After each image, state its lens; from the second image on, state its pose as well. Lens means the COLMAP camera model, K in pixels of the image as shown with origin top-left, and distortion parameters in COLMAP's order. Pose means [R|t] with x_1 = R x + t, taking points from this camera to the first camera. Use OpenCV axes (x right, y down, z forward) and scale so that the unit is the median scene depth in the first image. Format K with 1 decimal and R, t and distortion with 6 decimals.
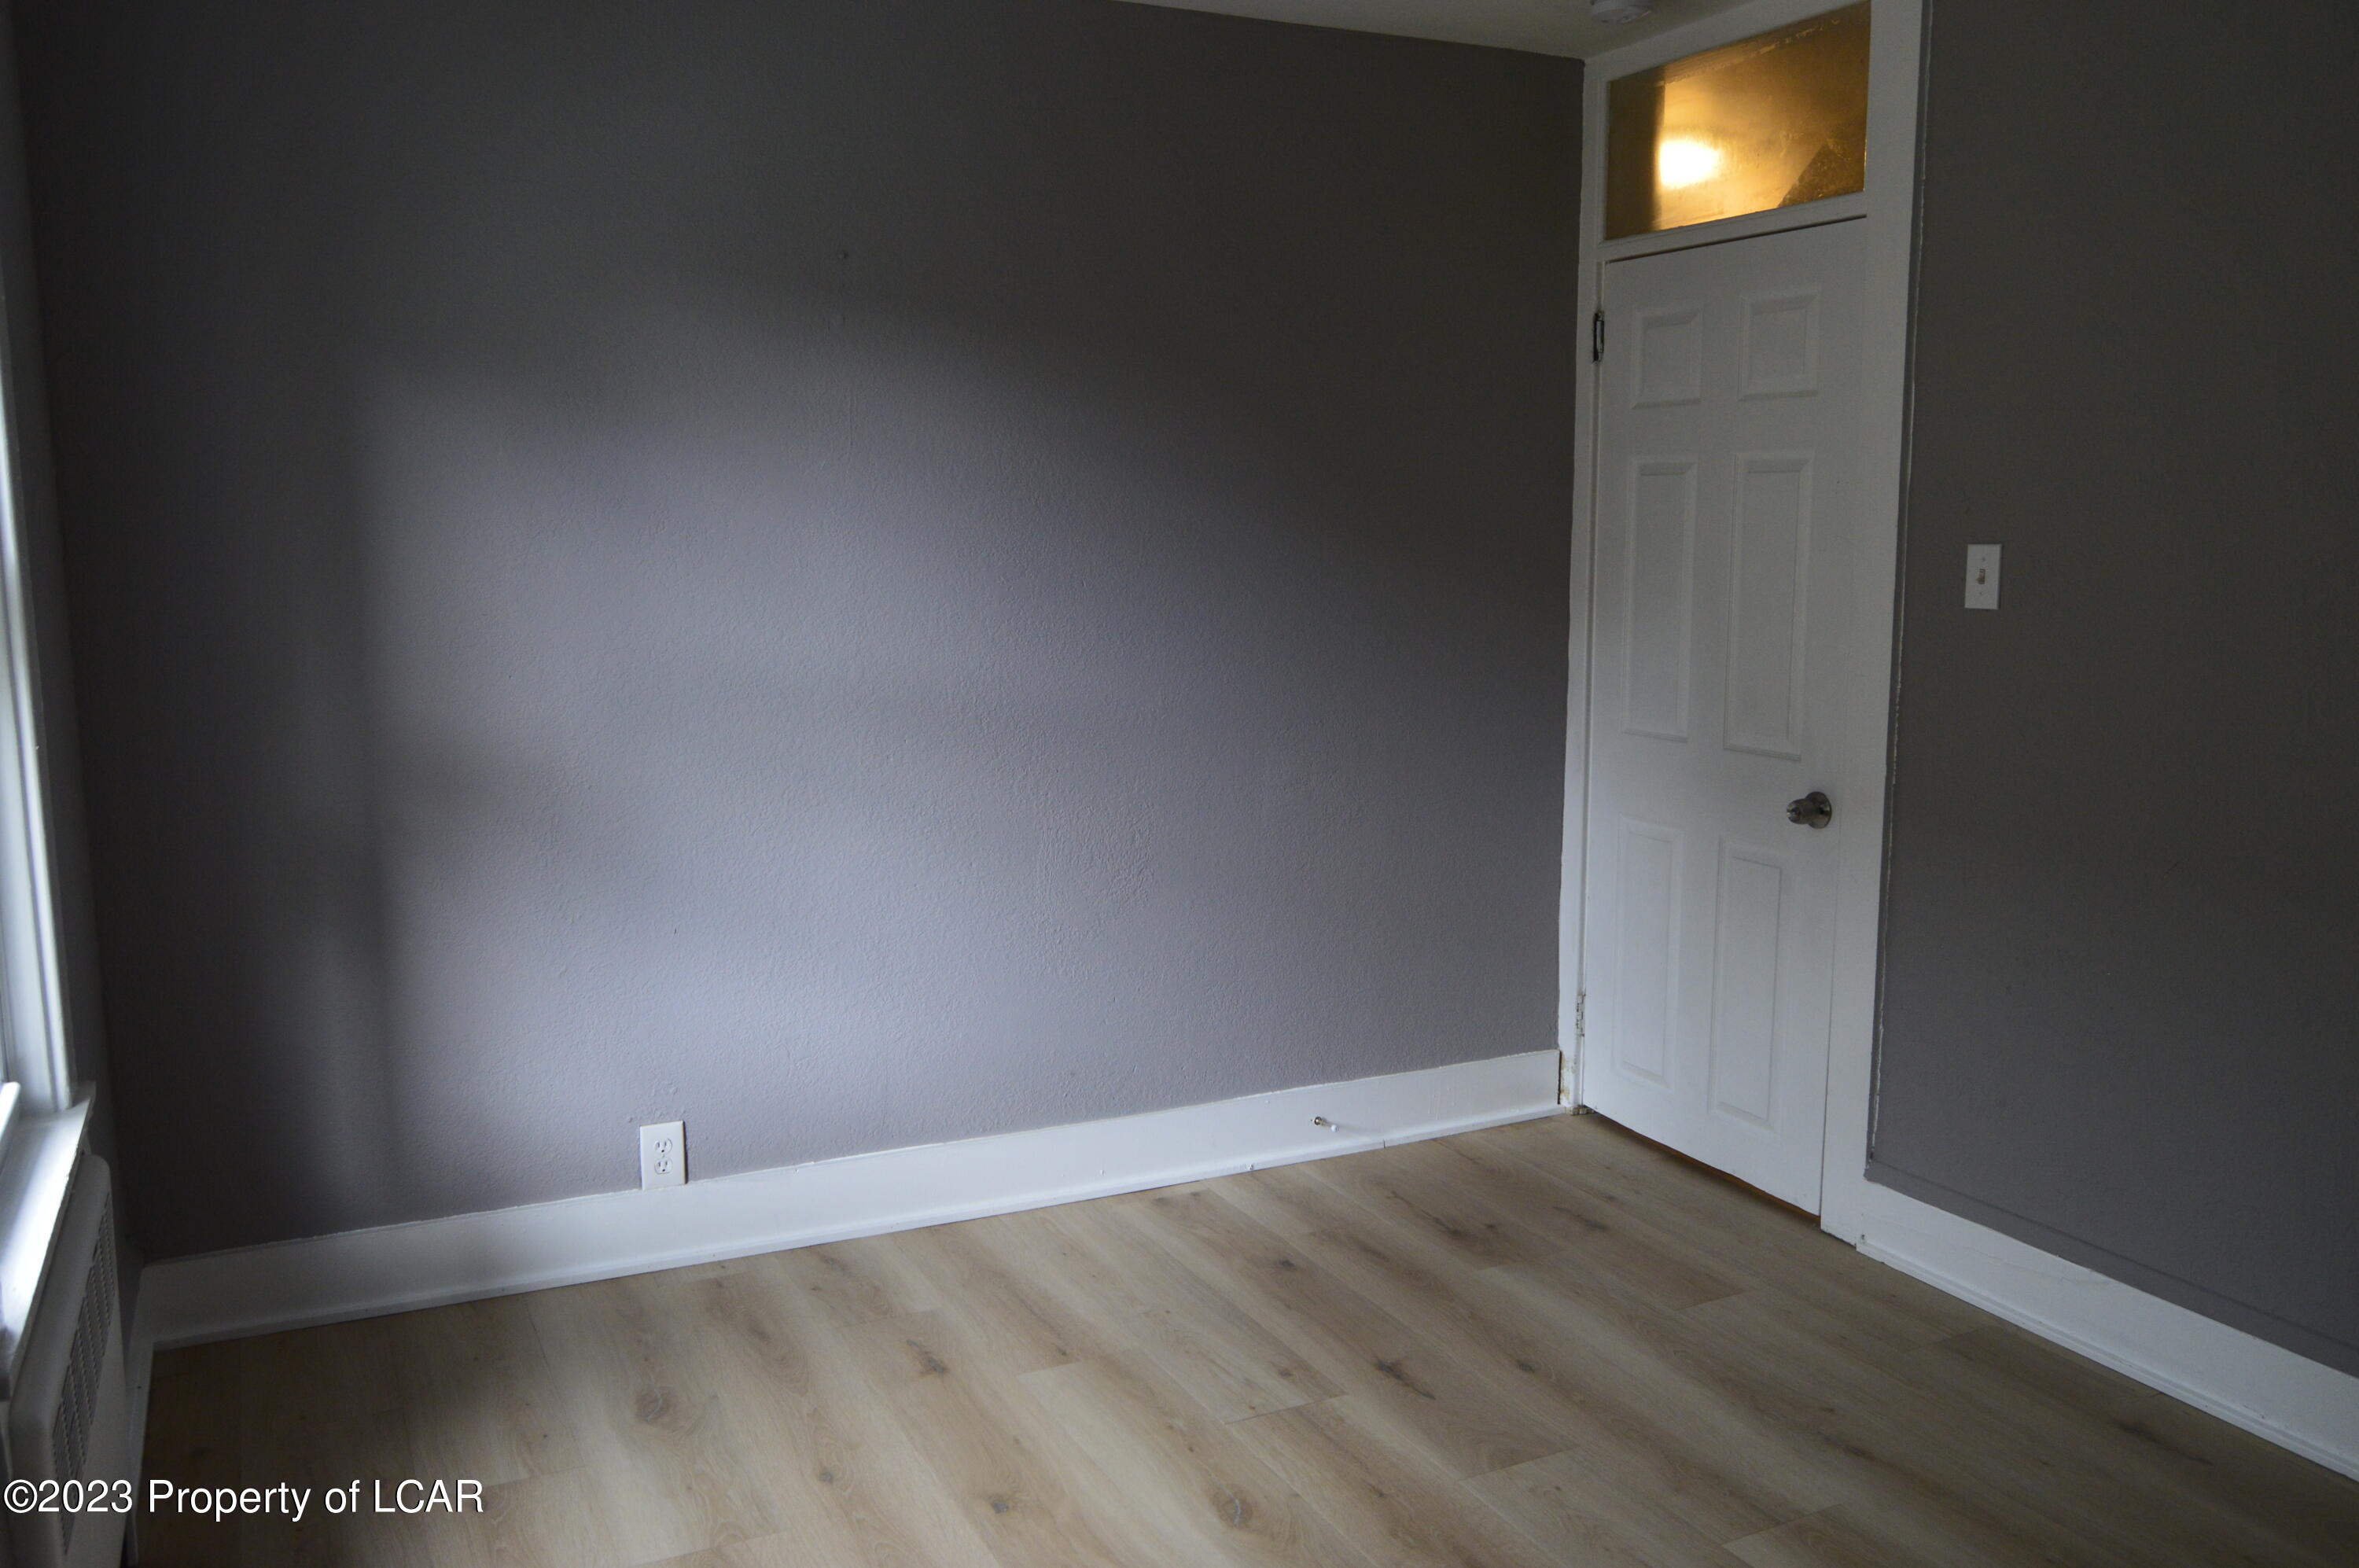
lens RADIAL K [[1875.3, 0, 1181.3], [0, 1875.3, 794.6], [0, 0, 1]] dist [0.001100, 0.003526]
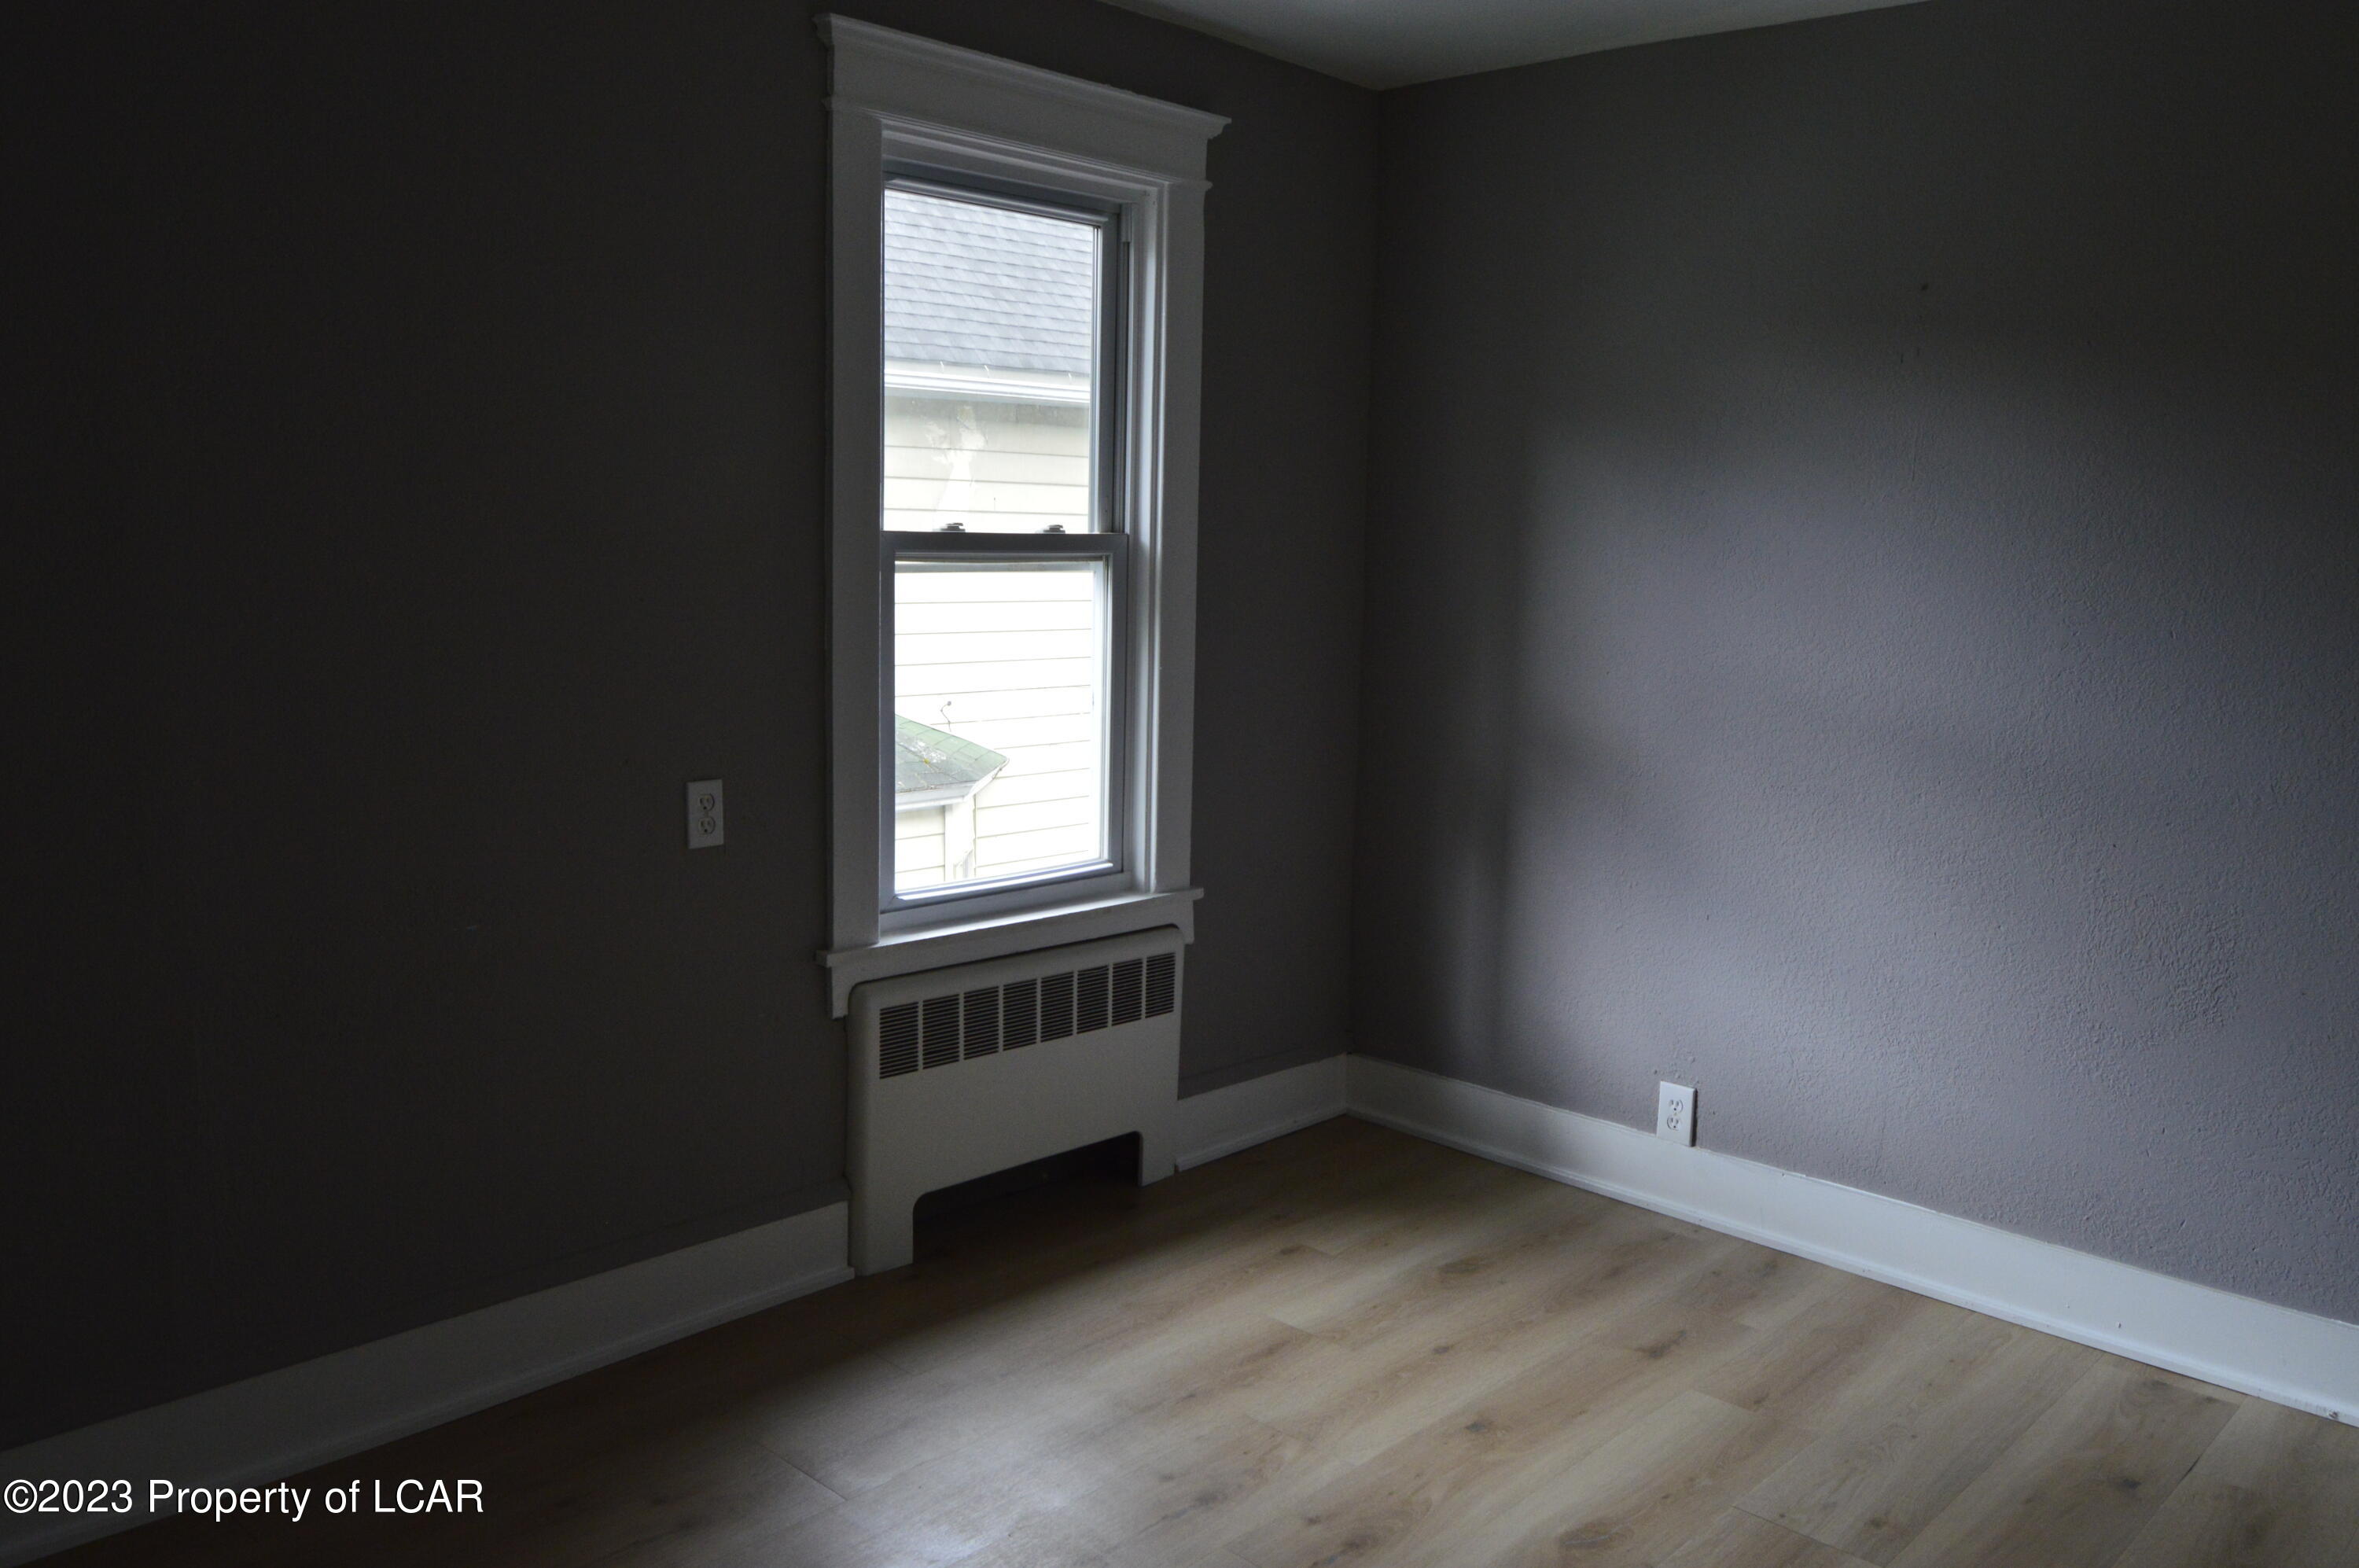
lens RADIAL K [[1875.3, 0, 1187.6], [0, 1875.3, 782.4], [0, 0, 1]] dist [0.001100, 0.003526]
pose [[0.337412, 0.134650, -0.931677, 0.646294], [-0.164300, 0.982949, 0.082558, -0.046367], [0.926908, 0.125219, 0.353782, 0.313115]]
